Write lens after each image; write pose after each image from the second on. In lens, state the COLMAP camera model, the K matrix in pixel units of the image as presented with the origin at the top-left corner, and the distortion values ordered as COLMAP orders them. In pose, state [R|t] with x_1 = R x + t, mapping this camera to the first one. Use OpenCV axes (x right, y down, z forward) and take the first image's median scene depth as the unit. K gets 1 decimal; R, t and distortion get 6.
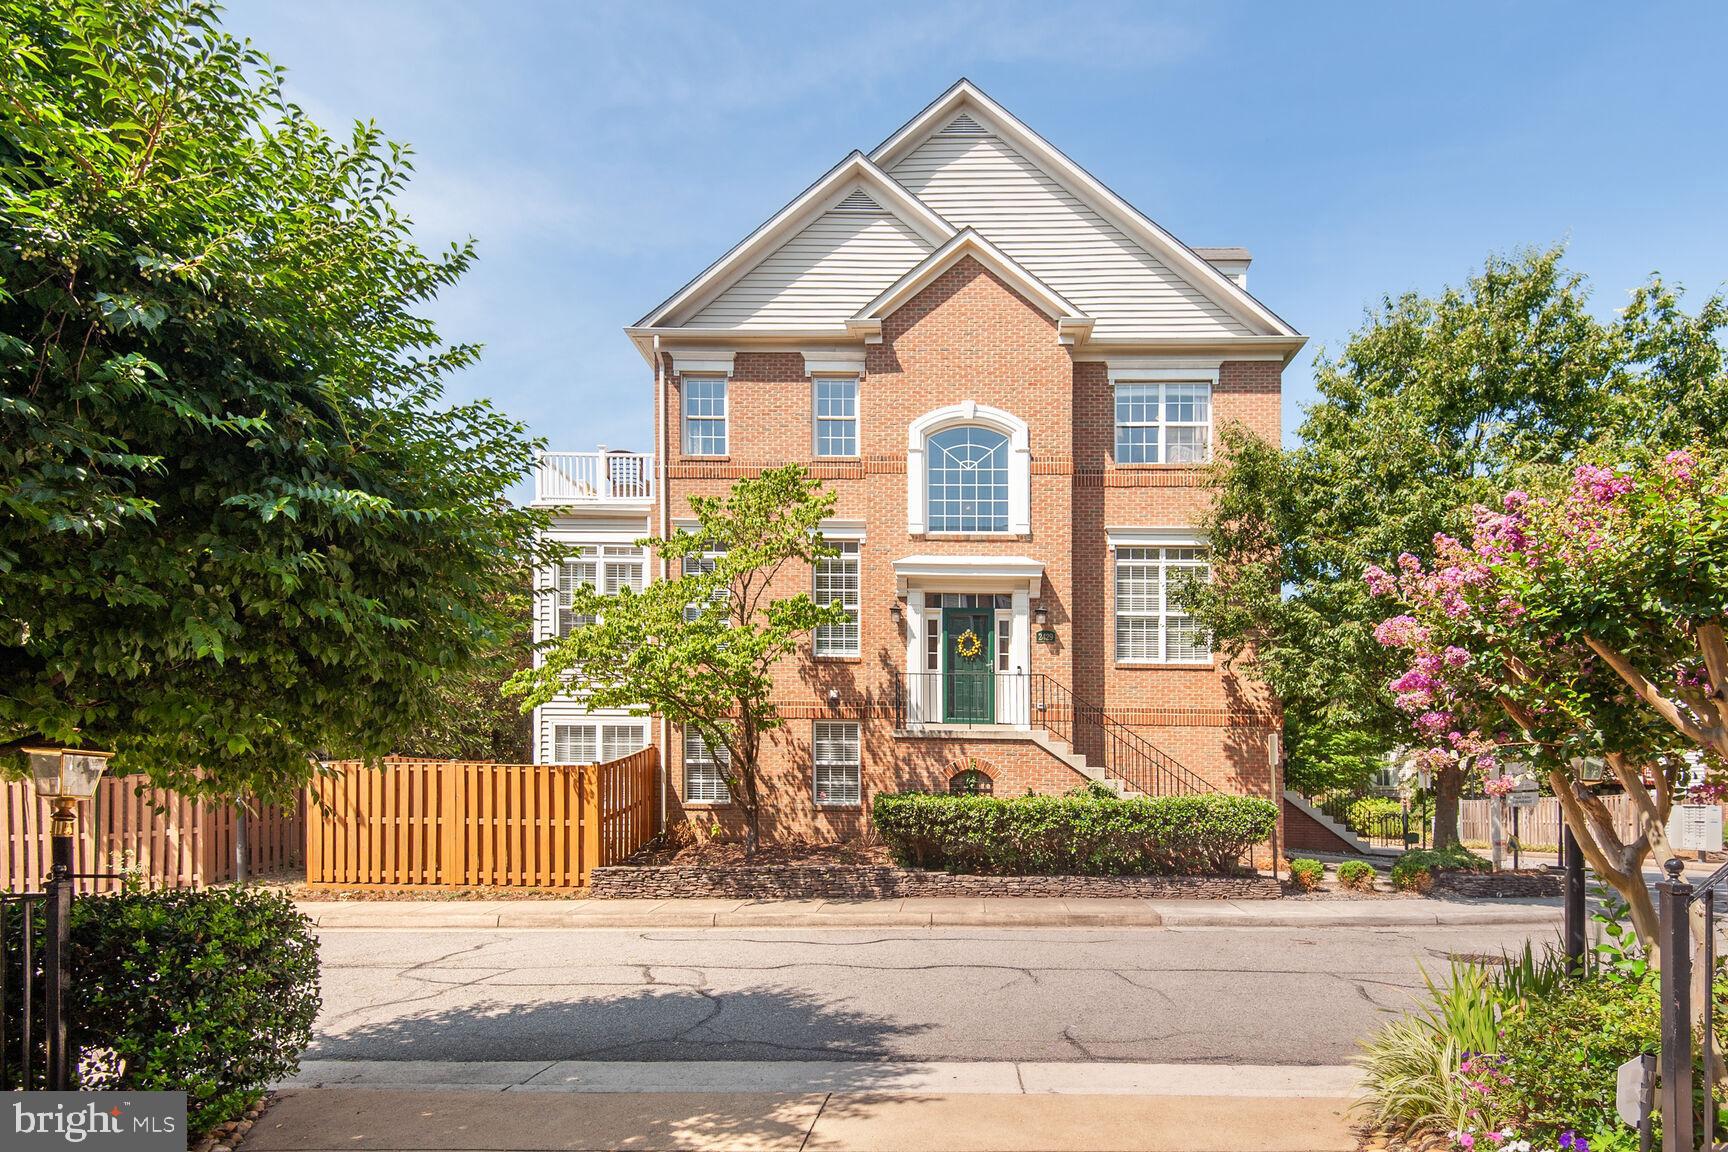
lens RADIAL K [[810.4, 0, 864.0], [0, 810.4, 576.0], [0, 0, 1]] dist [0.003102, -0.011400]
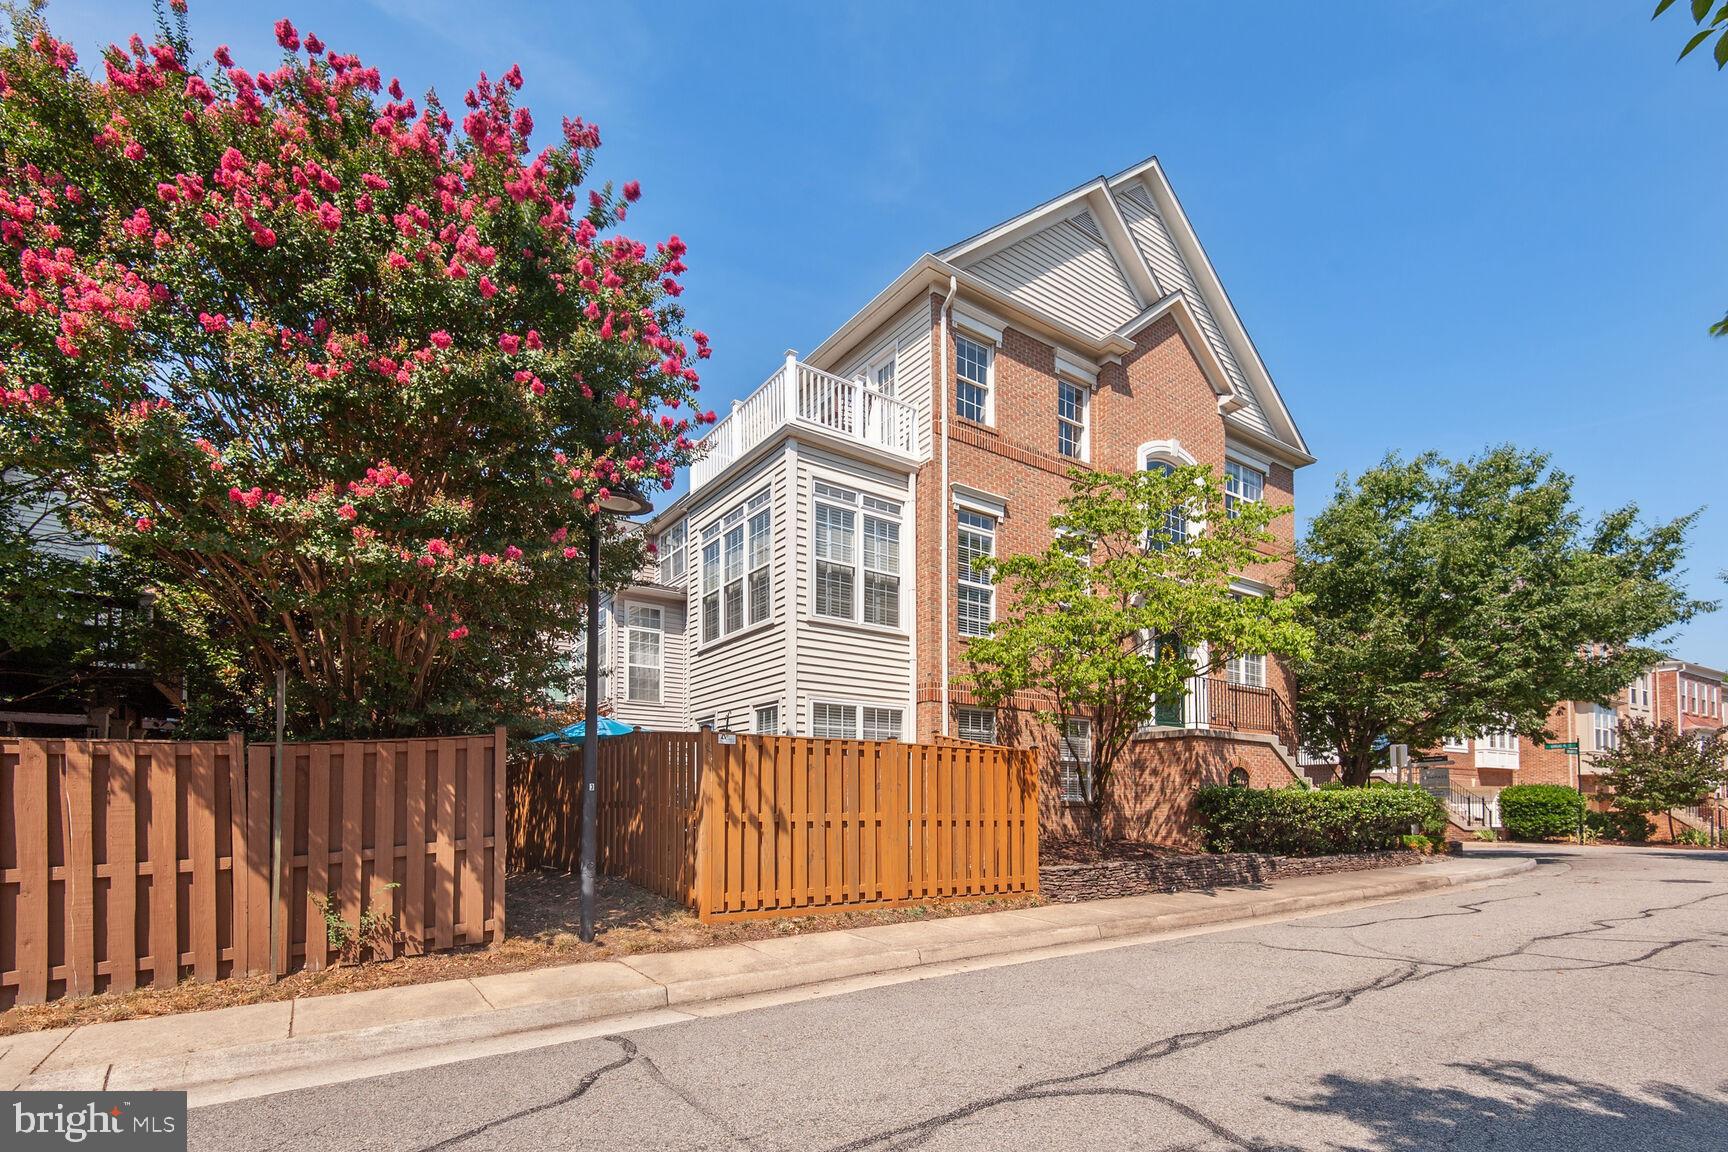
lens RADIAL K [[810.4, 0, 864.0], [0, 810.4, 576.0], [0, 0, 1]] dist [0.003102, -0.011400]
pose [[0.801757, 0.160572, 0.575675, -0.851944], [-0.145790, 0.986680, -0.072168, 0.115681], [-0.579595, -0.026067, 0.814487, 0.338360]]
